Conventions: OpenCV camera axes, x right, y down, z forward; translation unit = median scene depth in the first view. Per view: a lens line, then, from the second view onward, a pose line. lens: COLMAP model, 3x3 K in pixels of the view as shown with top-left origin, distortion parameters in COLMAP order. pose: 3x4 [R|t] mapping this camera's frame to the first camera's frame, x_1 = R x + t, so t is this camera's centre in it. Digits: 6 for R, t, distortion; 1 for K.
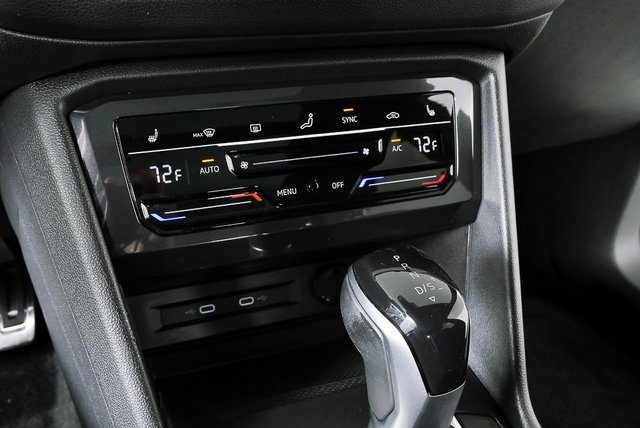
lens RADIAL K [[625.4, 0, 317.8], [0, 625.4, 213.5], [0, 0, 1]] dist [-0.018190, 0.000000]
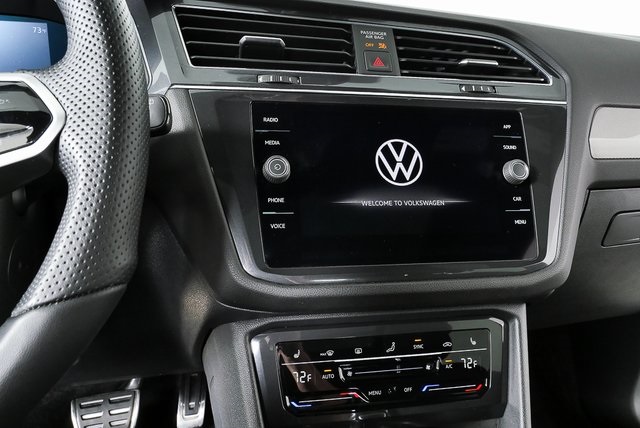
lens RADIAL K [[466.2, 0, 321.7], [0, 466.2, 217.1], [0, 0, 1]] dist [-0.043060, 0.012129]
pose [[0.979762, 0.057566, -0.191708, 0.016943], [-0.091634, 0.980492, -0.173892, -0.241131], [0.177958, 0.187940, 0.965924, -0.229829]]
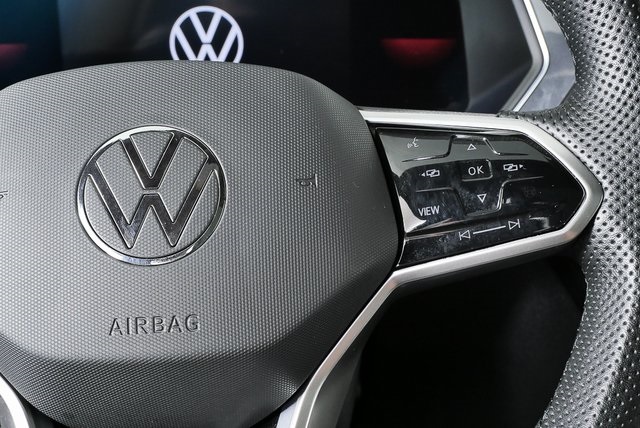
lens RADIAL K [[936.7, 0, 315.4], [0, 936.7, 216.9], [0, 0, 1]] dist [0.035296, 0.000000]
pose [[0.898170, 0.101742, -0.427714, -0.269325], [-0.161905, 0.981029, -0.106628, -0.270848], [0.408751, 0.165019, 0.897603, -0.651158]]
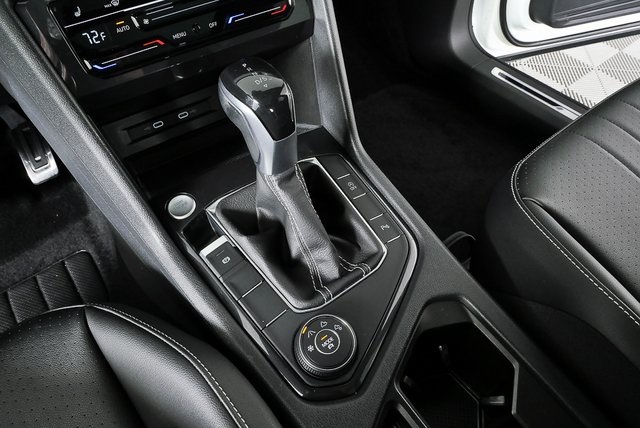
lens RADIAL K [[466.2, 0, 325.4], [0, 466.2, 218.1], [0, 0, 1]] dist [-0.043060, 0.012129]
pose [[0.979548, -0.192089, 0.059896, 0.137802], [0.158637, 0.920395, 0.357362, 0.028674], [-0.123774, -0.340552, 0.932043, -0.229097]]
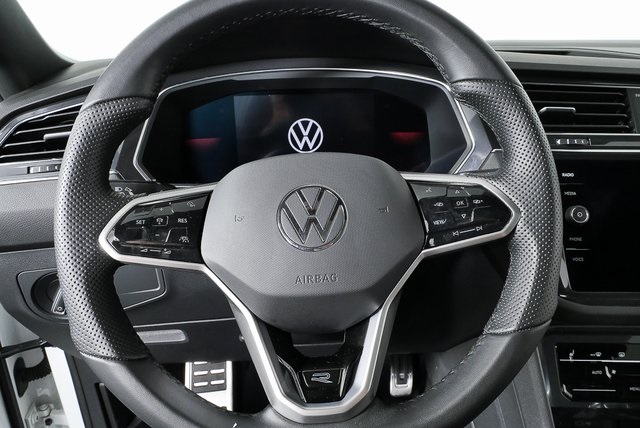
lens RADIAL K [[466.2, 0, 315.7], [0, 466.2, 213.6], [0, 0, 1]] dist [-0.043060, 0.012129]
pose [[0.900639, 0.096454, -0.423728, -0.382850], [-0.148693, 0.984602, -0.091923, -0.282995], [0.408337, 0.145795, 0.901113, -0.760989]]
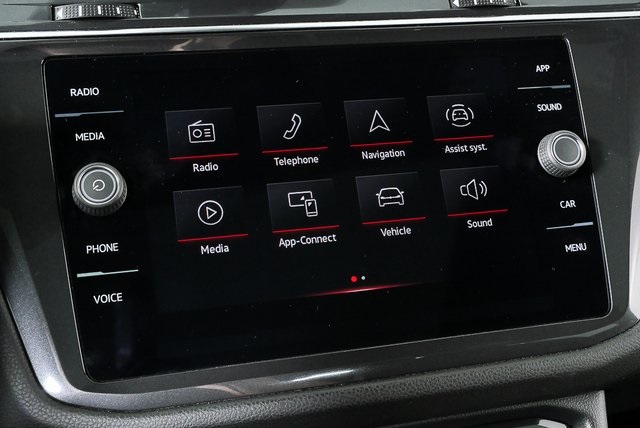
lens RADIAL K [[784.4, 0, 319.2], [0, 784.4, 216.6], [0, 0, 1]] dist [0.038248, 0.000000]
pose [[0.987319, -0.011719, -0.158315, 0.104759], [-0.013607, 0.987354, -0.157945, -0.338782], [0.158164, 0.158096, 0.974674, -0.115807]]
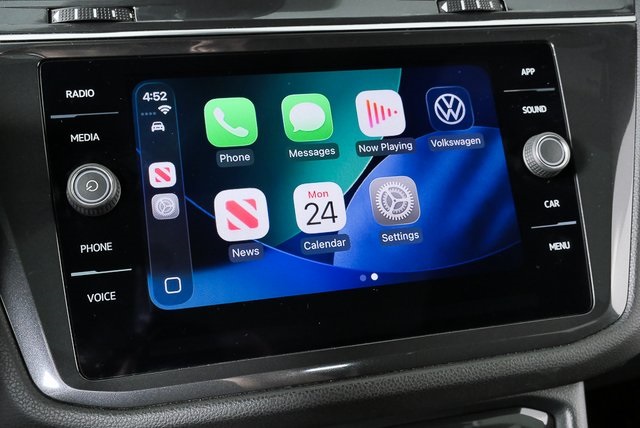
lens RADIAL K [[712.4, 0, 321.5], [0, 712.4, 210.6], [0, 0, 1]] dist [0.022194, 0.000000]
pose [[0.987808, -0.006959, -0.155522, 0.105516], [-0.016154, 0.989025, -0.146860, -0.365500], [0.154837, 0.147582, 0.976855, -0.052722]]
